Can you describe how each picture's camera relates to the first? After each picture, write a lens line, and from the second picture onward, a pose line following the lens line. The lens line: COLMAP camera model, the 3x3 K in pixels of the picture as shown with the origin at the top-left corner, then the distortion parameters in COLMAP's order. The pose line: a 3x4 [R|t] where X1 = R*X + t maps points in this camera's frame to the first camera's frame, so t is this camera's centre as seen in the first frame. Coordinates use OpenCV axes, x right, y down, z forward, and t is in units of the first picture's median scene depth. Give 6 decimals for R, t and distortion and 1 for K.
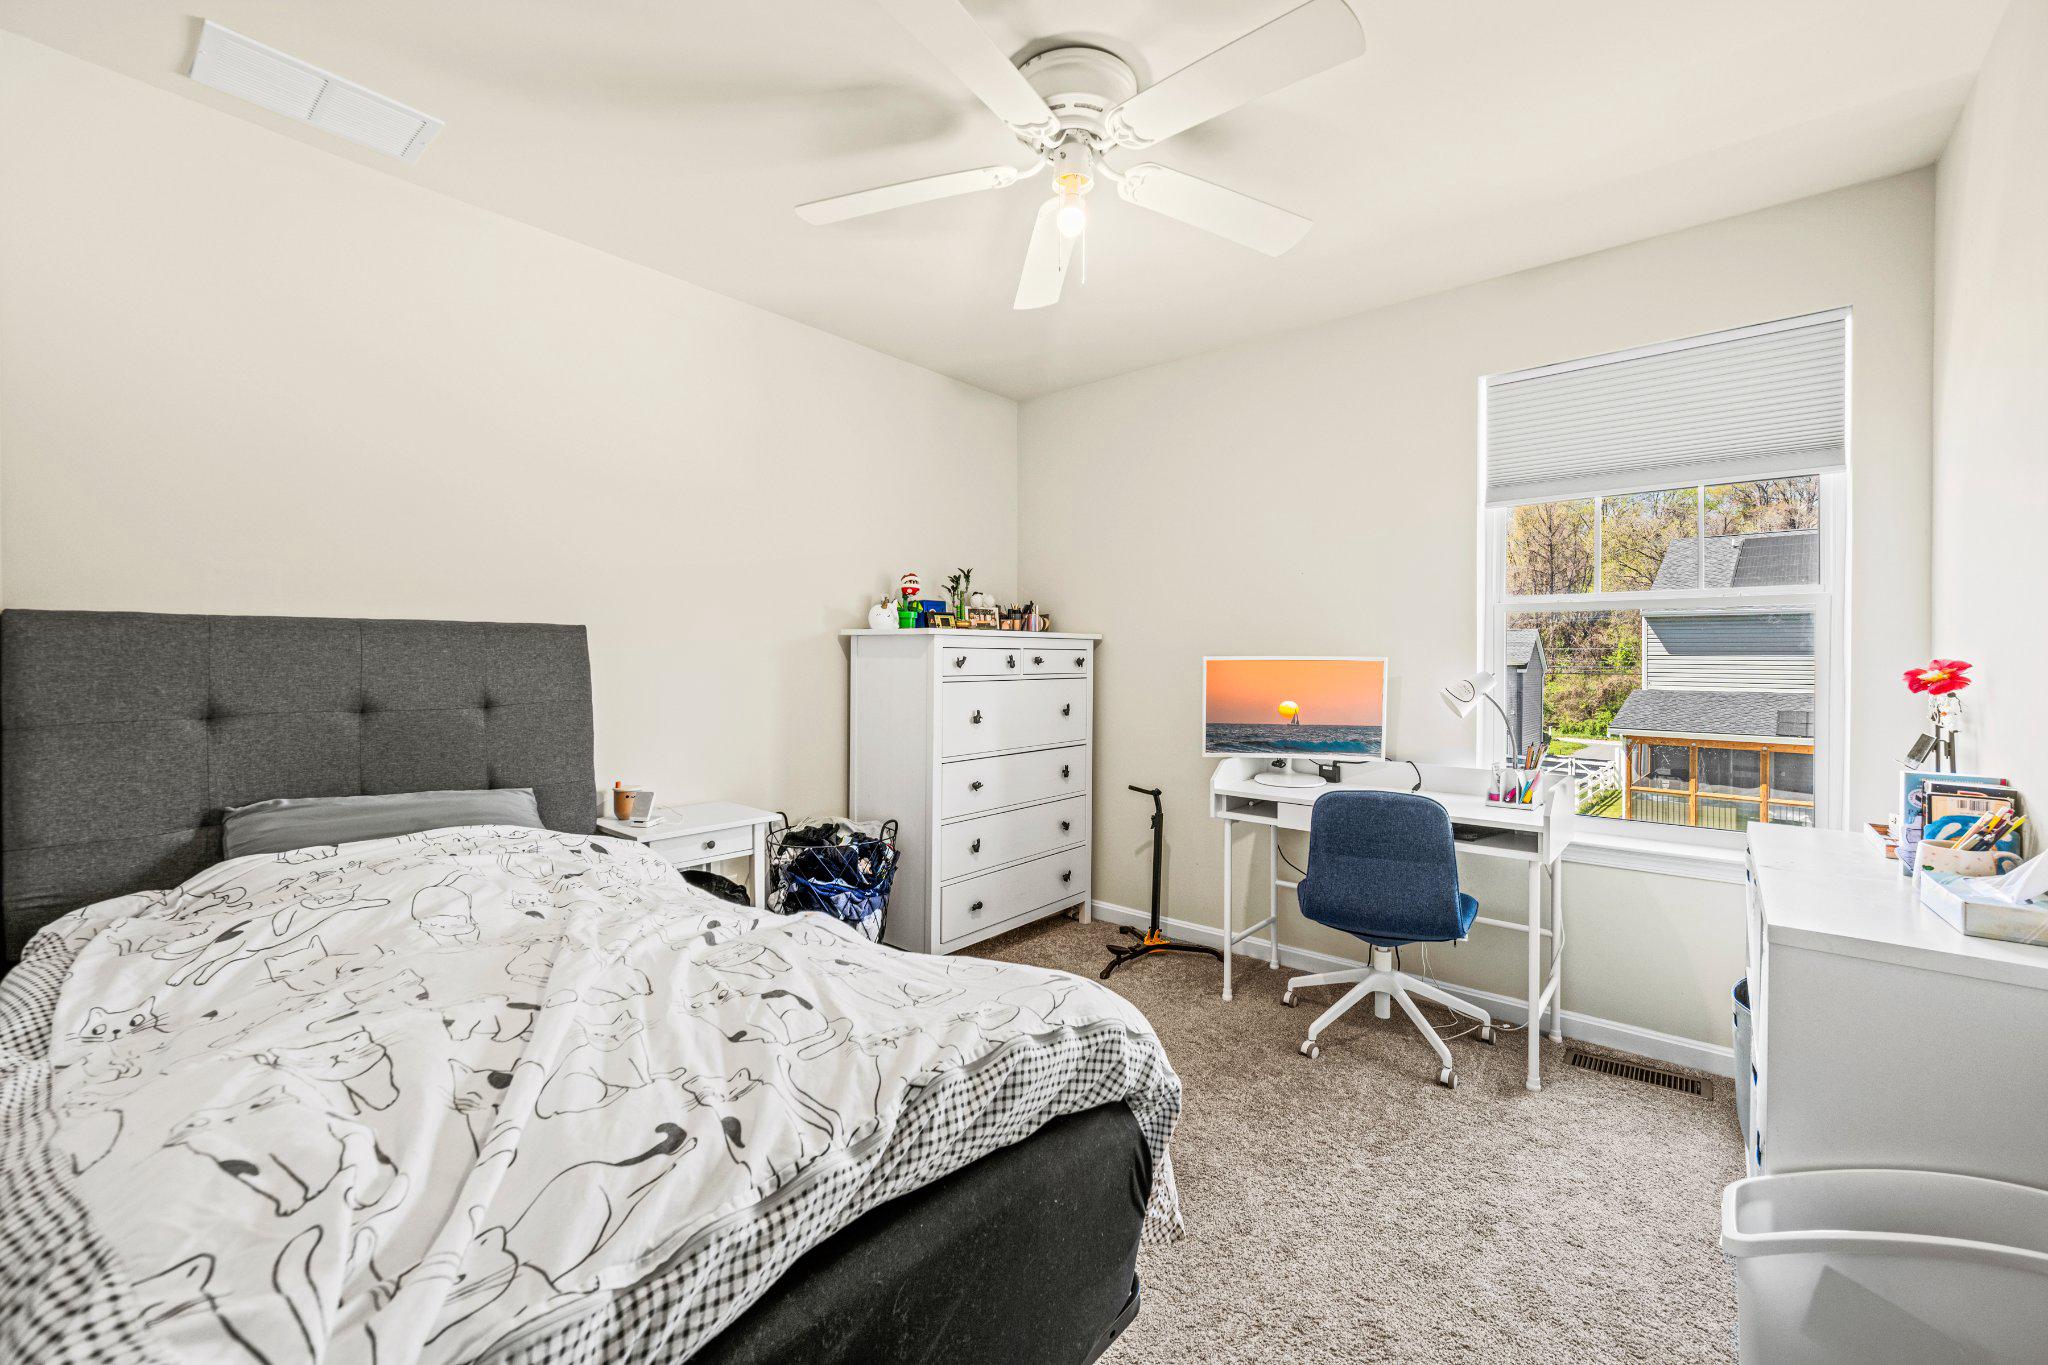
lens RADIAL K [[810.4, 0, 1024.7], [0, 810.4, 669.8], [0, 0, 1]] dist [0.001187, -0.000107]
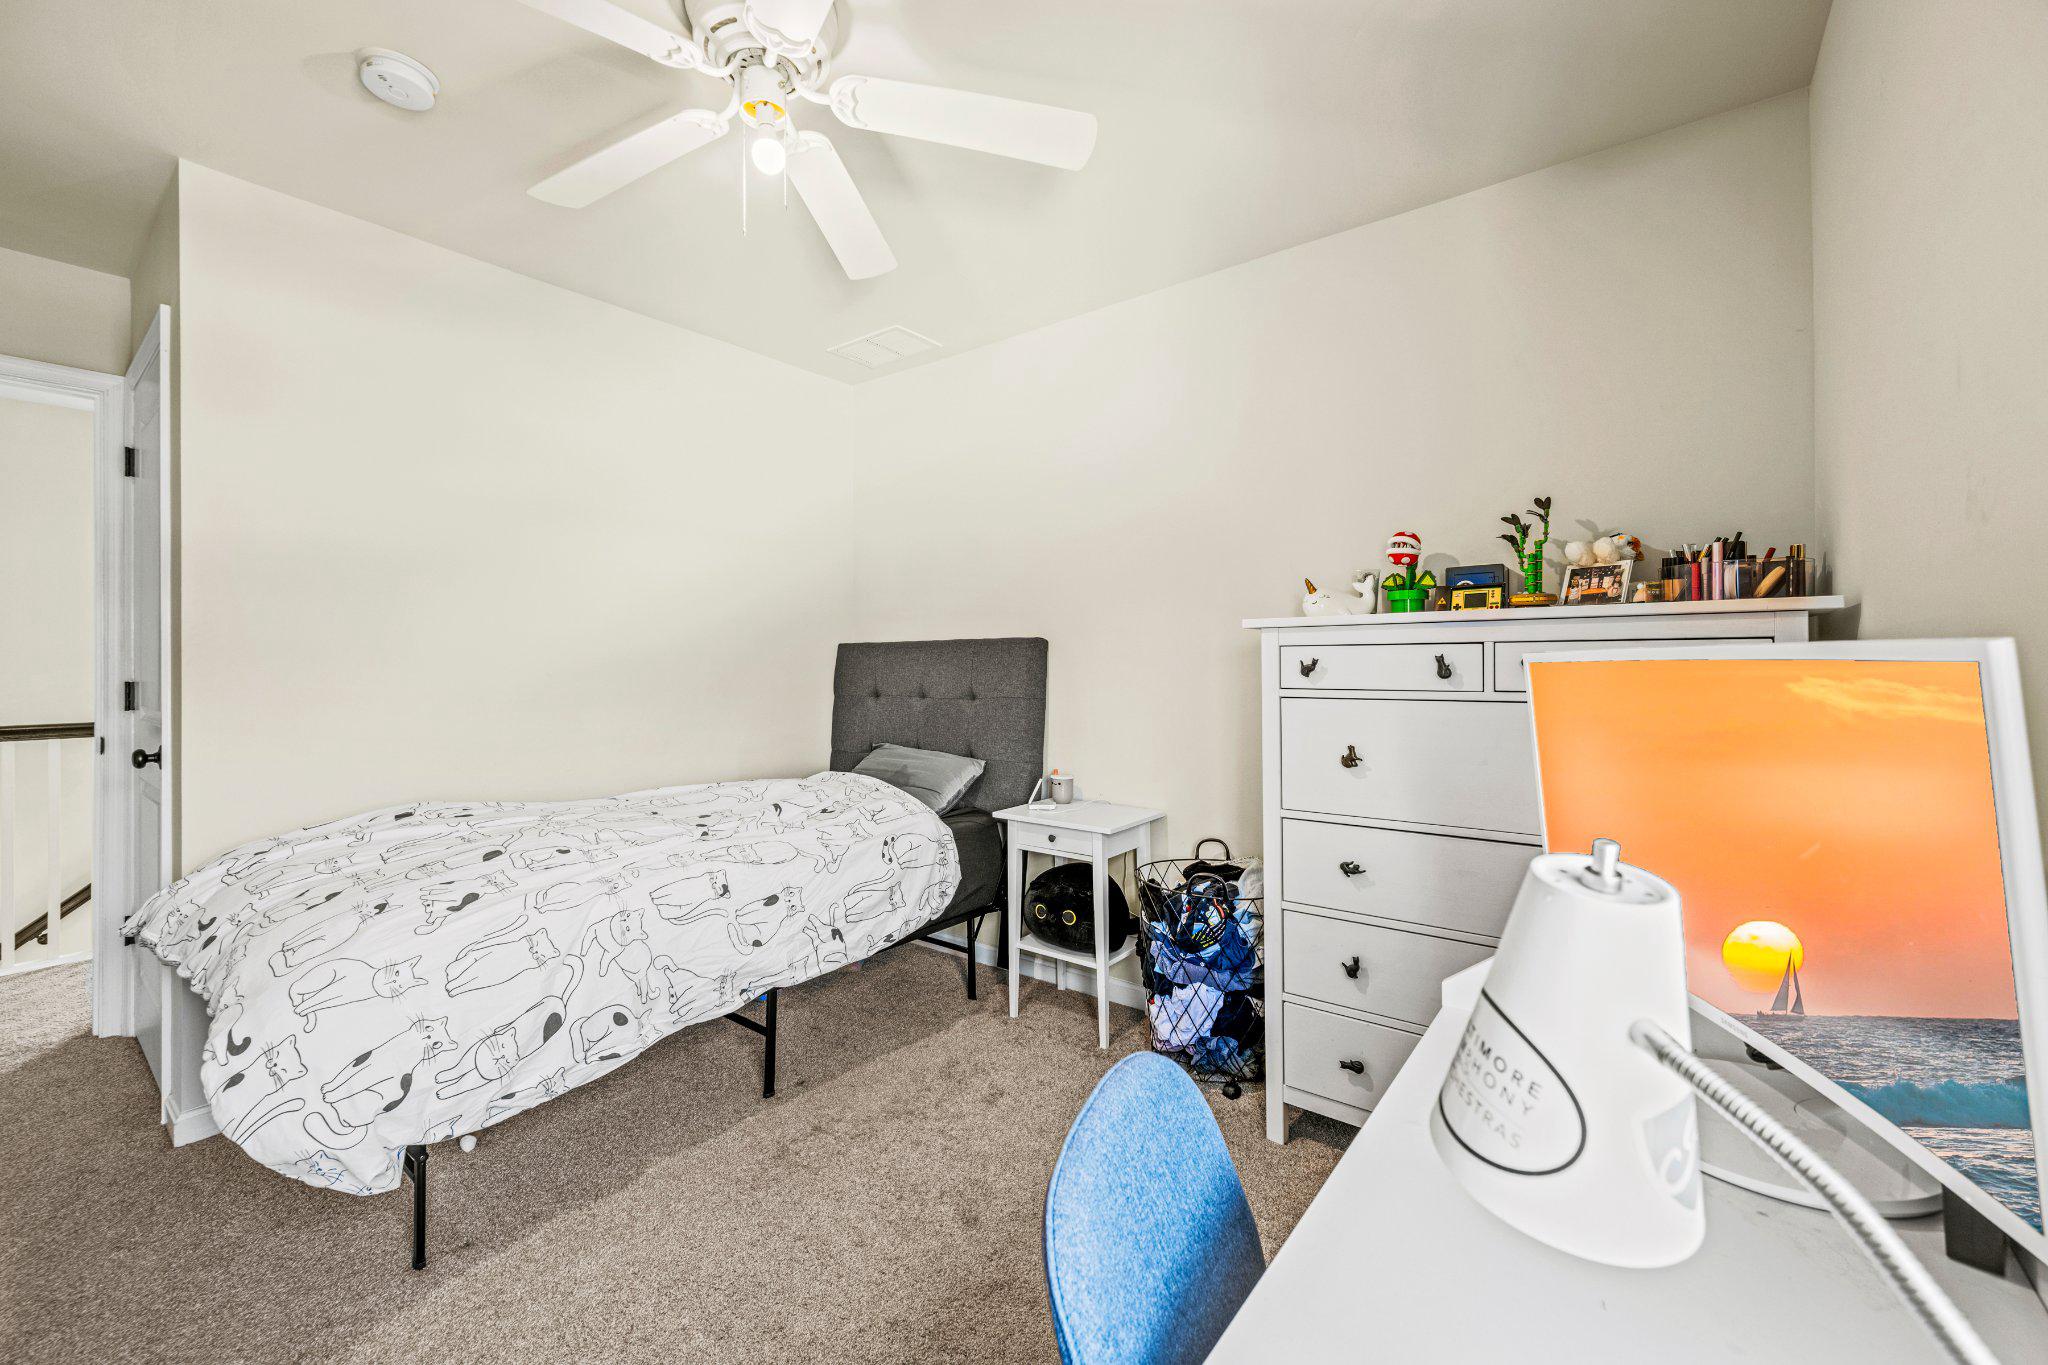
lens RADIAL K [[810.4, 0, 1025.8], [0, 810.4, 671.8], [0, 0, 1]] dist [0.001187, -0.000107]
pose [[0.062651, 0.007920, -0.998004, 0.490140], [-0.008233, 0.999939, 0.007419, -0.008192], [0.998002, 0.007752, 0.062713, 0.651956]]
